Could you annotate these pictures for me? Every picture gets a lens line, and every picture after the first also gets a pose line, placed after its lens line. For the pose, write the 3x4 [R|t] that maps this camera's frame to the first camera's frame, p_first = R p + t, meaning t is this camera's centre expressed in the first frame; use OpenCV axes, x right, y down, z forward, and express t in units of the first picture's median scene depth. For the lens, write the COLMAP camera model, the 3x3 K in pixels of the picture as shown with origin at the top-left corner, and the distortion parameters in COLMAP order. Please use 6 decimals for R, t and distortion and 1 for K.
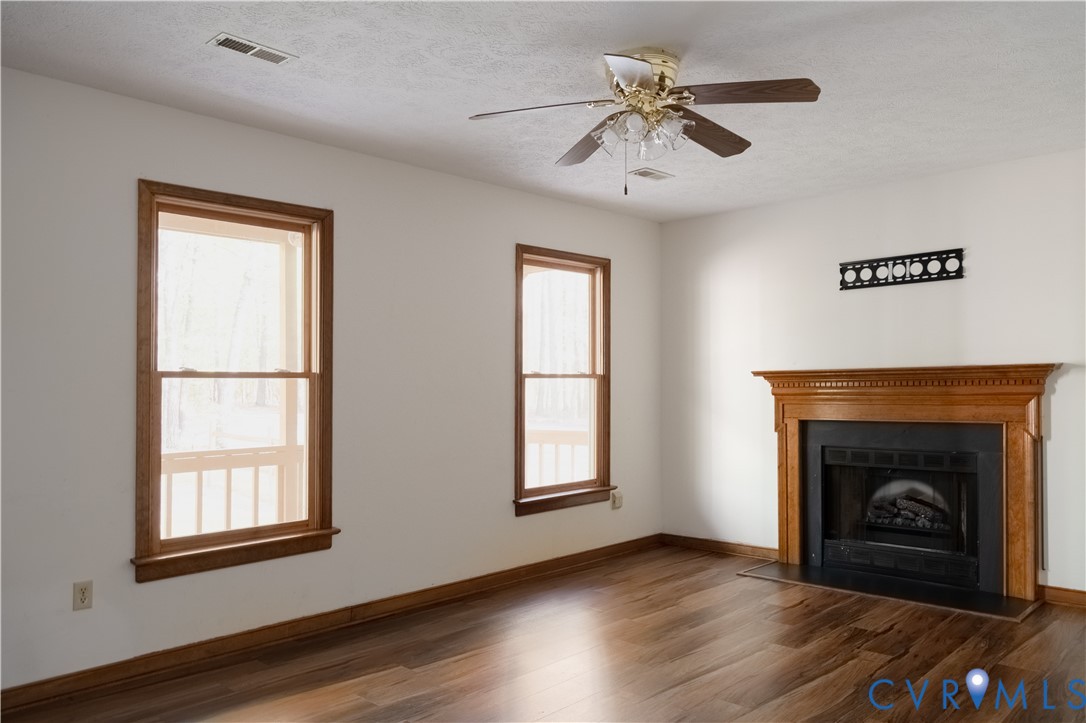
lens RADIAL K [[803.7, 0, 542.7], [0, 803.7, 383.9], [0, 0, 1]] dist [-0.002260, 0.002769]
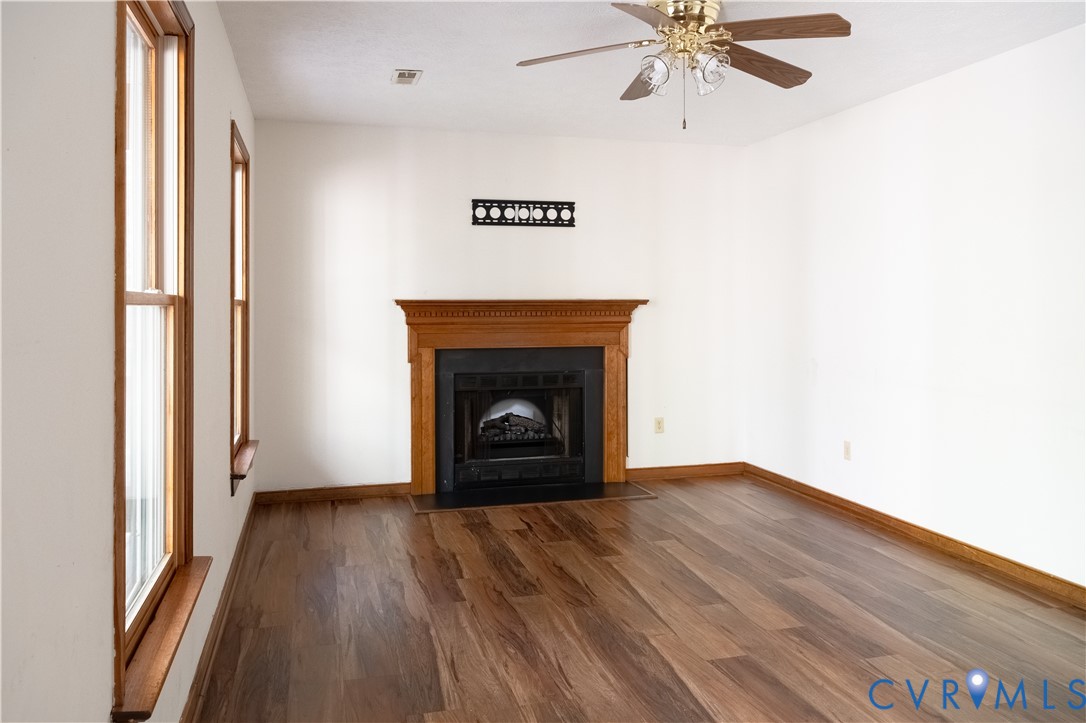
lens RADIAL K [[825.4, 0, 544.0], [0, 825.4, 306.0], [0, 0, 1]] dist [-0.004439, 0.001284]
pose [[0.508612, 0.010497, 0.860932, -0.539200], [-0.008604, 0.999938, -0.007109, -0.003233], [-0.860953, -0.003792, 0.508671, 0.386855]]
